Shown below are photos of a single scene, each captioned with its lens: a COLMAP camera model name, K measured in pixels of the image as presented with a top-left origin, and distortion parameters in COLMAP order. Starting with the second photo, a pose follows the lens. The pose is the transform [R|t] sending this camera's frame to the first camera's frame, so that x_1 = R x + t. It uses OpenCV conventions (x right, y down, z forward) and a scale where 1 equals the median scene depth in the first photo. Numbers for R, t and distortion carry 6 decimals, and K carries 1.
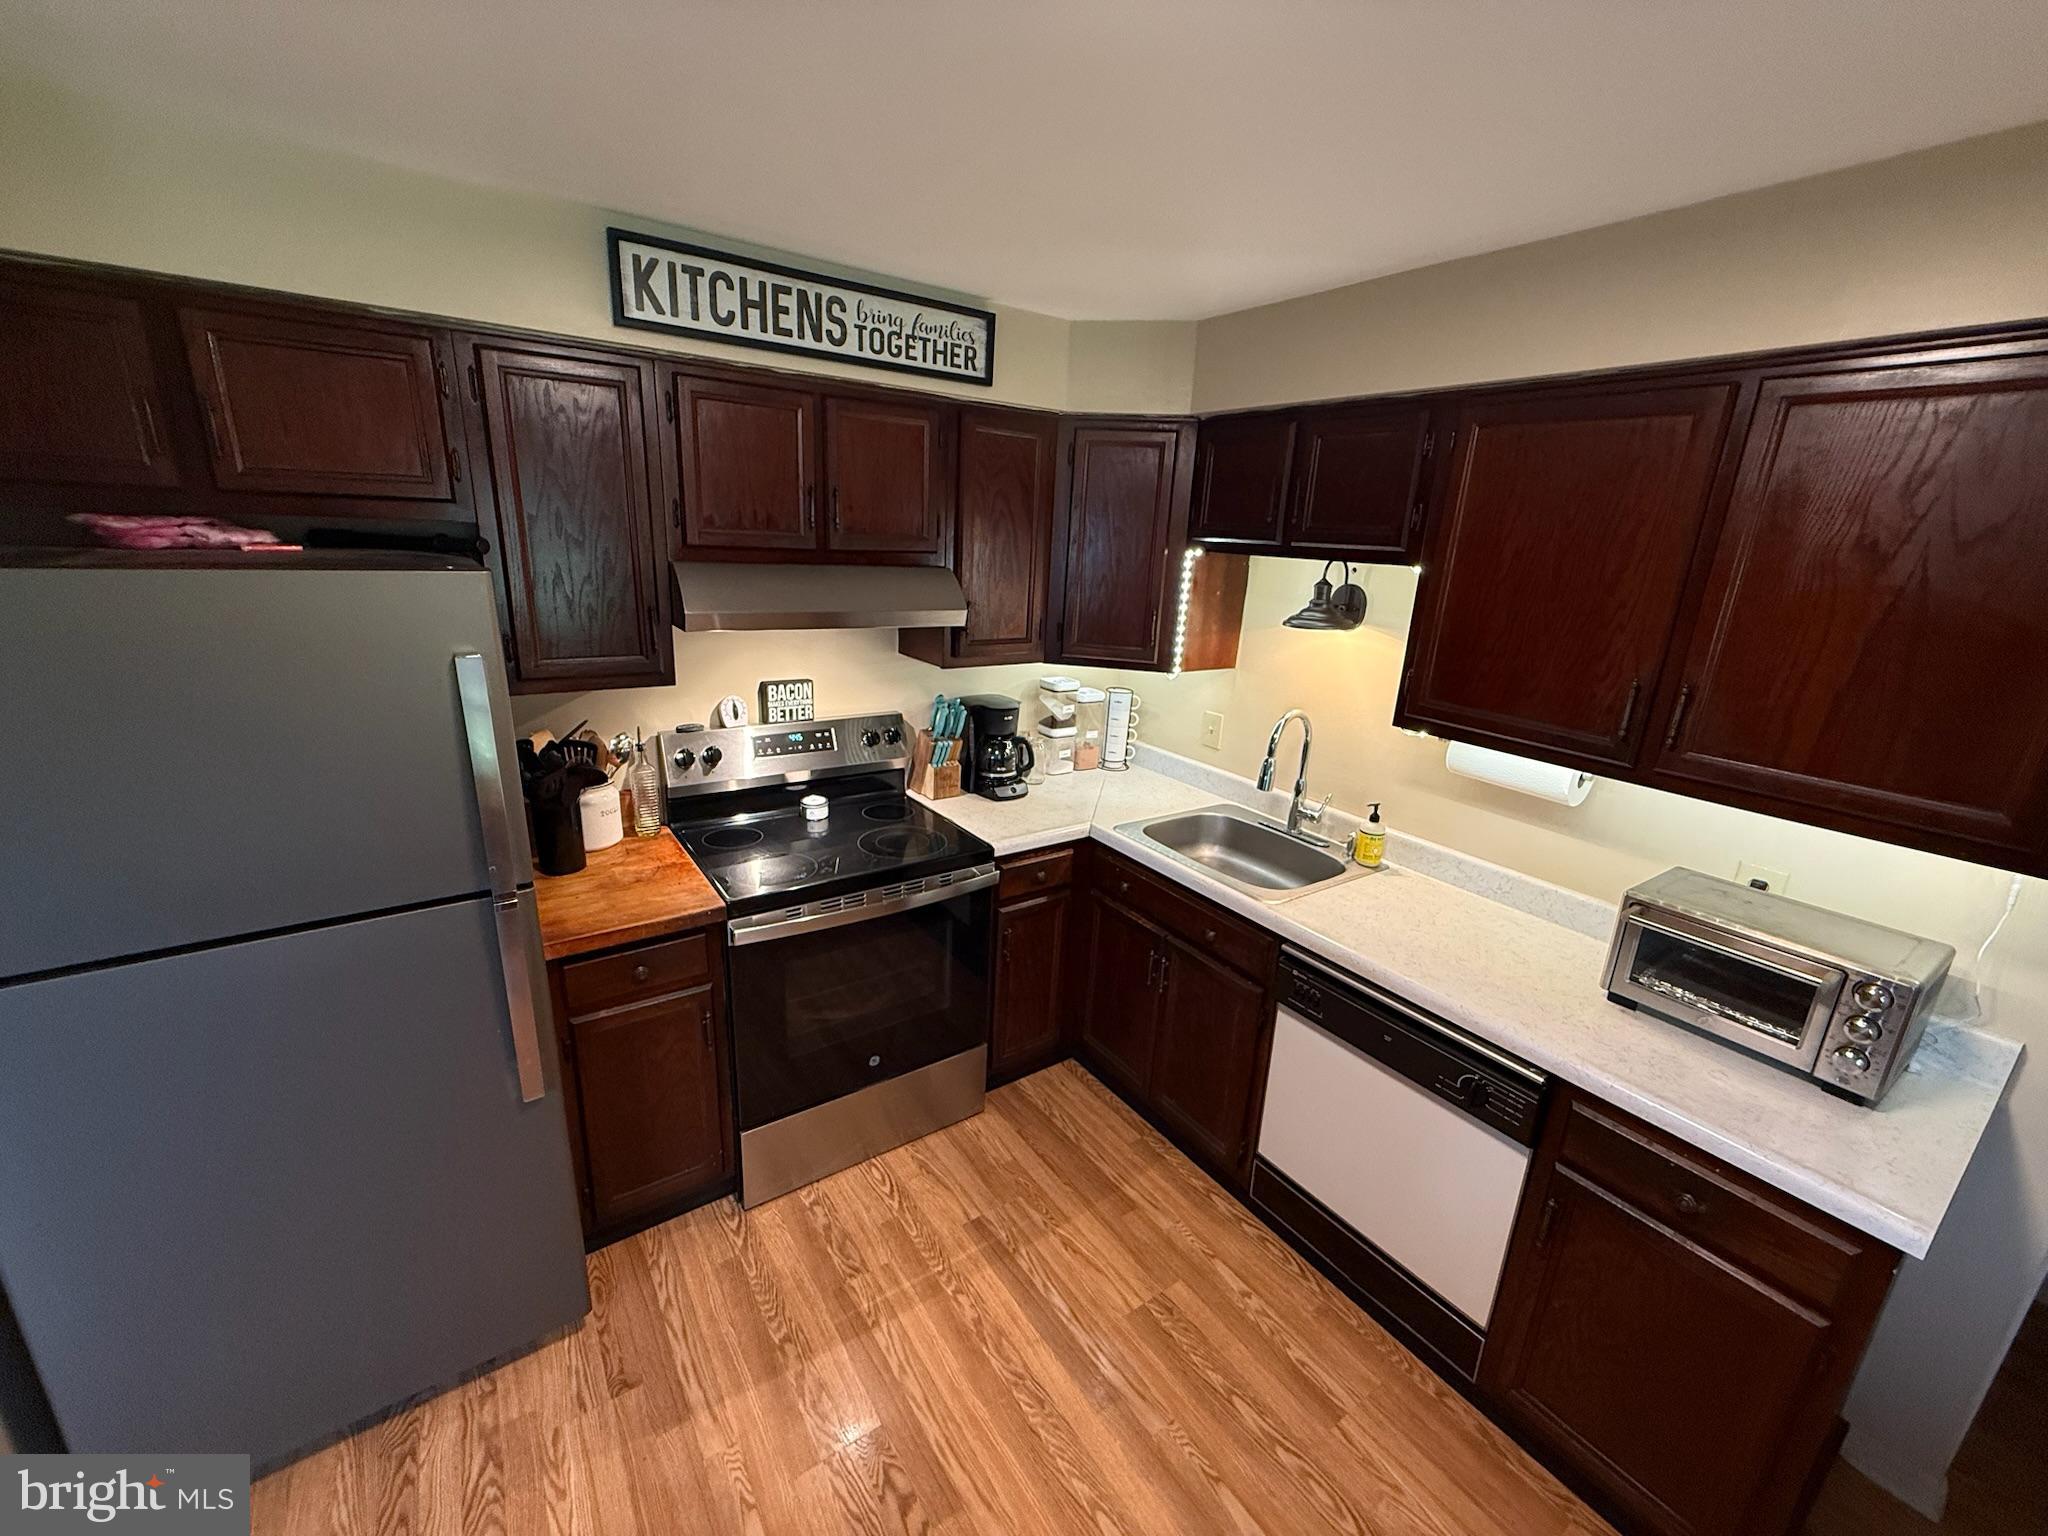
lens RADIAL K [[849.9, 0, 1015.6], [0, 849.9, 769.1], [0, 0, 1]] dist [-0.000006, -0.000209]
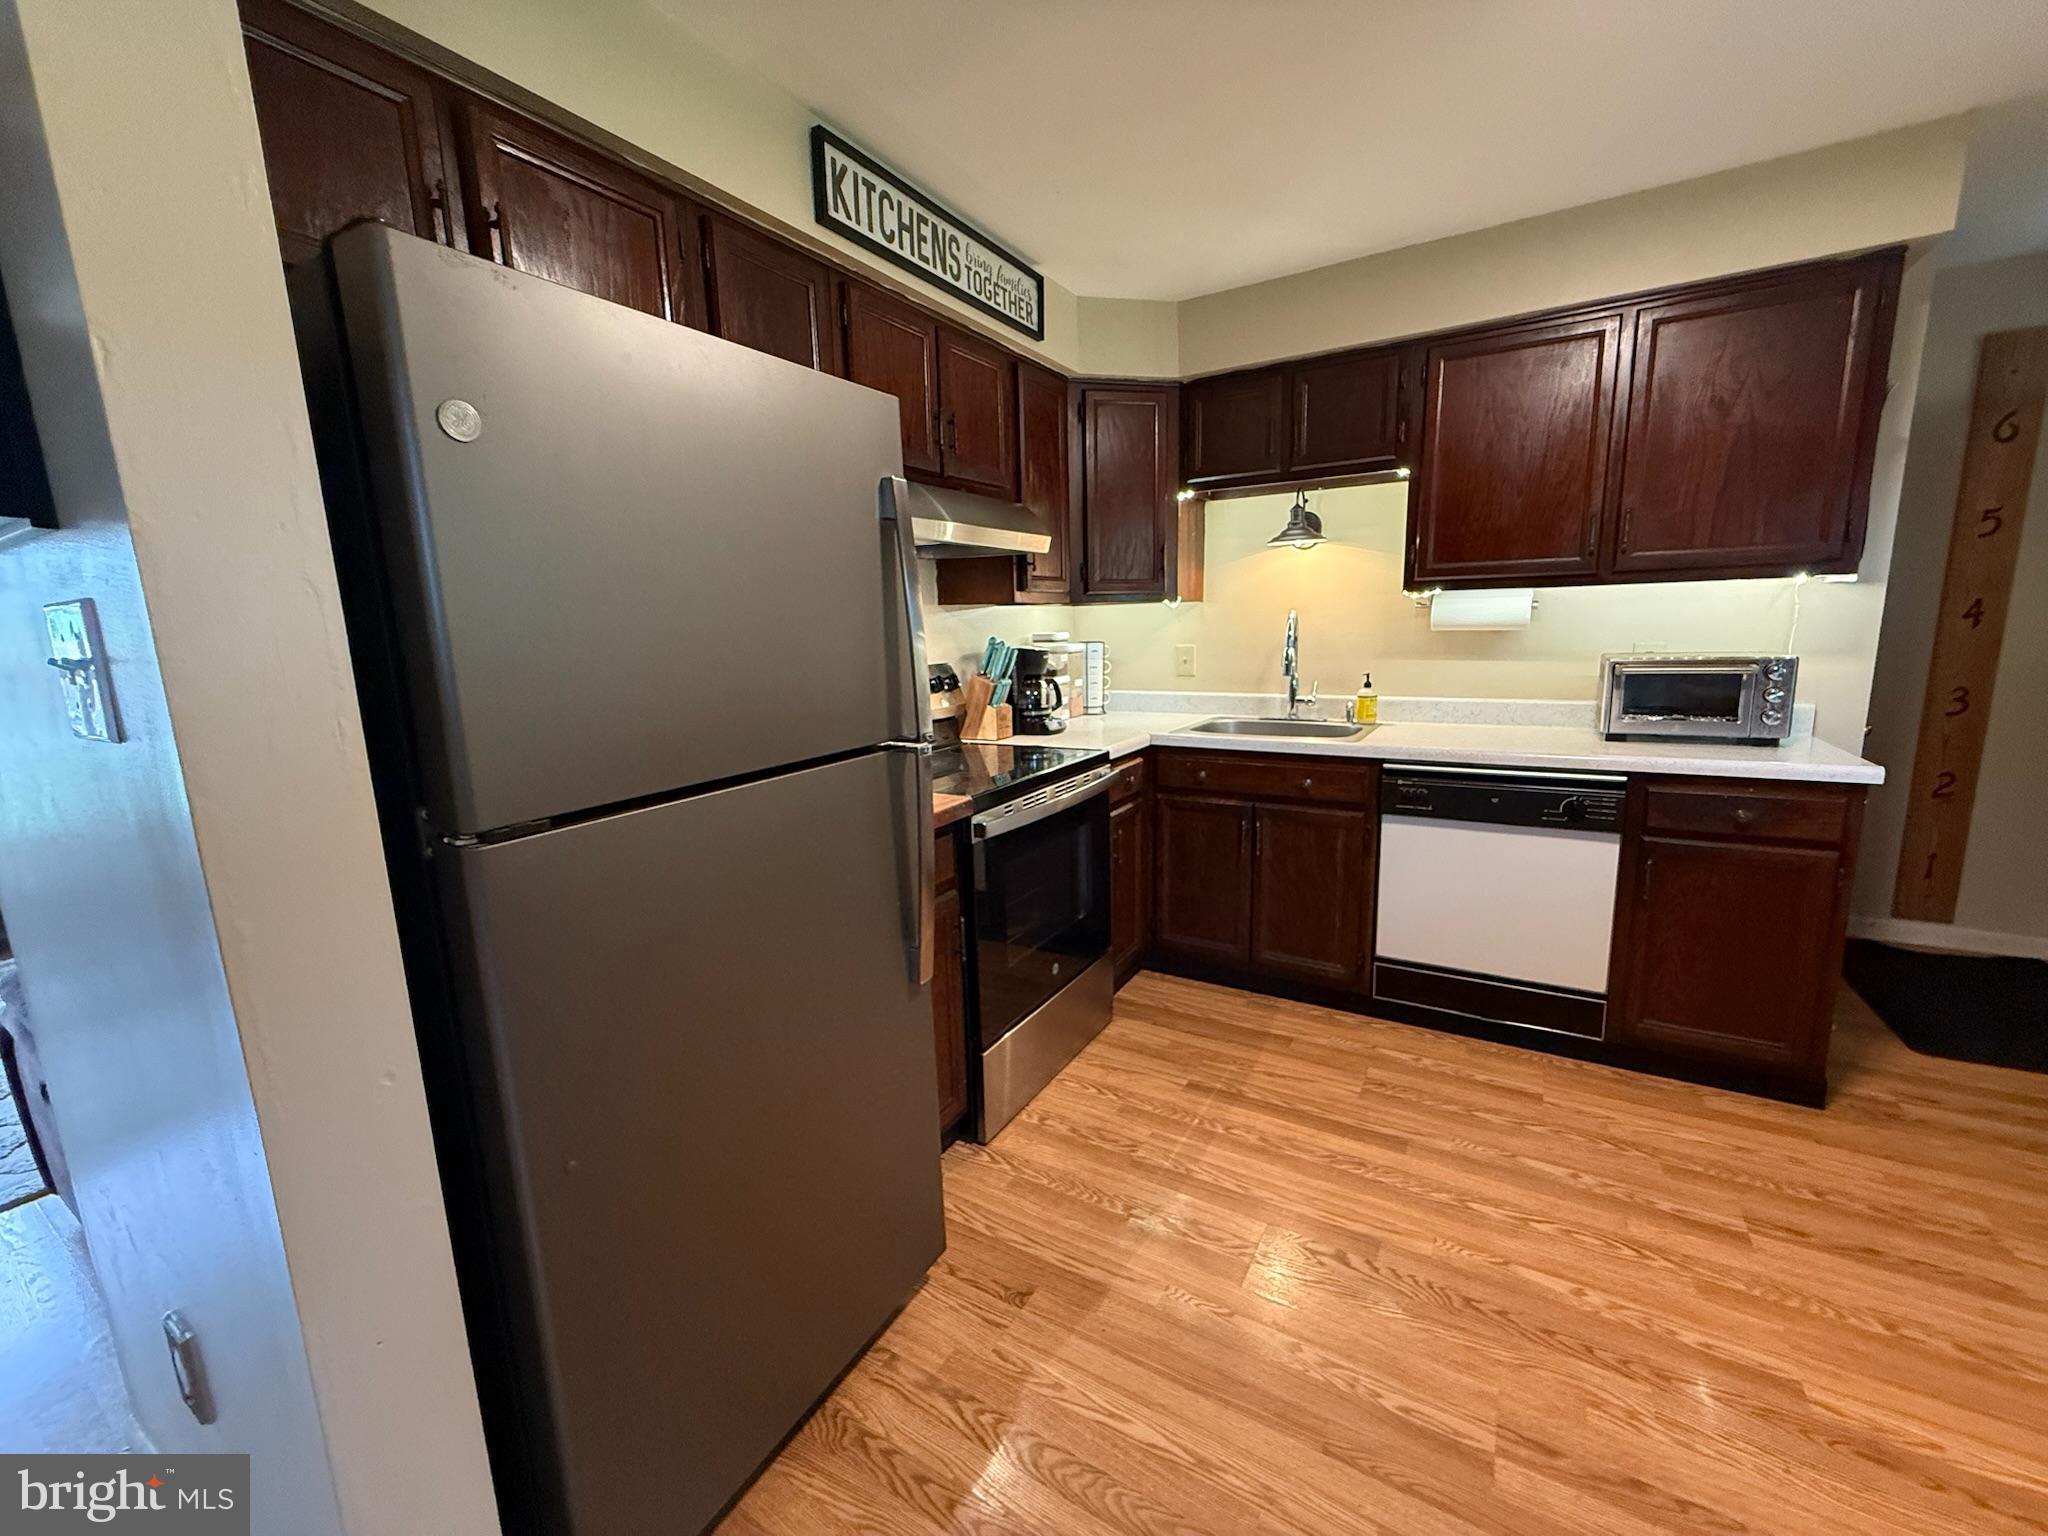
lens RADIAL K [[853.1, 0, 1030.9], [0, 853.1, 767.4], [0, 0, 1]] dist [-0.001458, 0.000076]
pose [[0.903553, -0.144475, 0.403384, -0.659180], [0.186820, 0.980076, -0.067444, 0.200323], [-0.385604, 0.136299, 0.912542, 0.062099]]
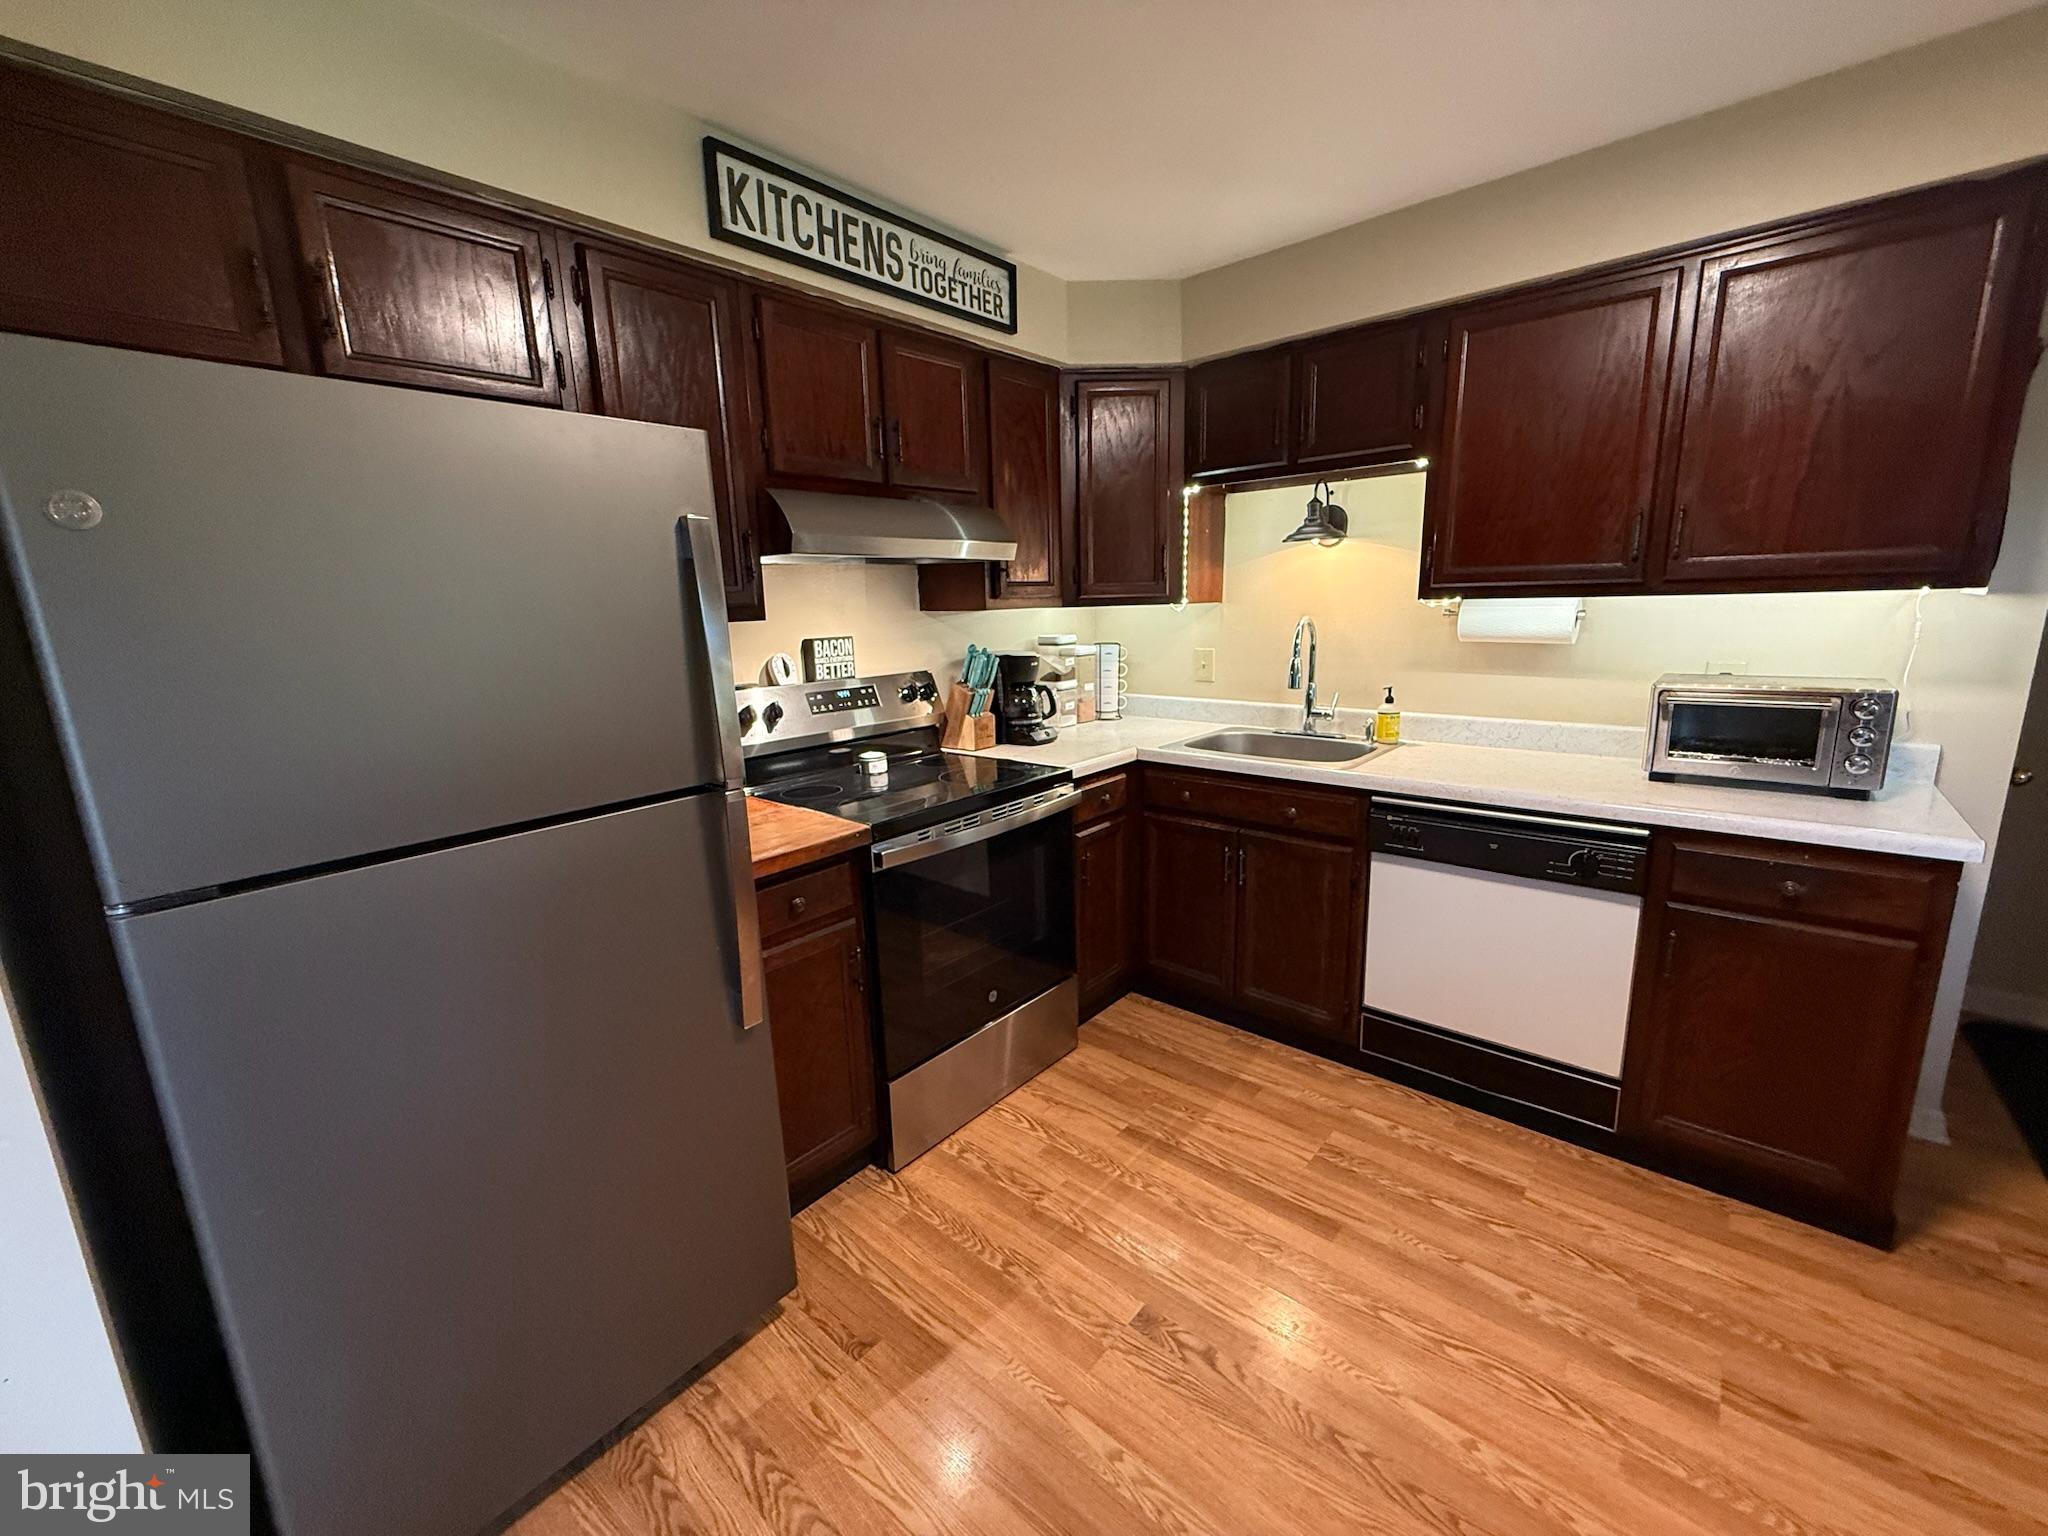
lens RADIAL K [[849.4, 0, 1022.8], [0, 849.4, 768.2], [0, 0, 1]] dist [-0.000476, -0.000097]
pose [[0.964494, -0.124584, 0.232872, -0.381230], [0.143010, 0.987655, -0.063927, 0.176662], [-0.222033, 0.094960, 0.970404, 0.022451]]
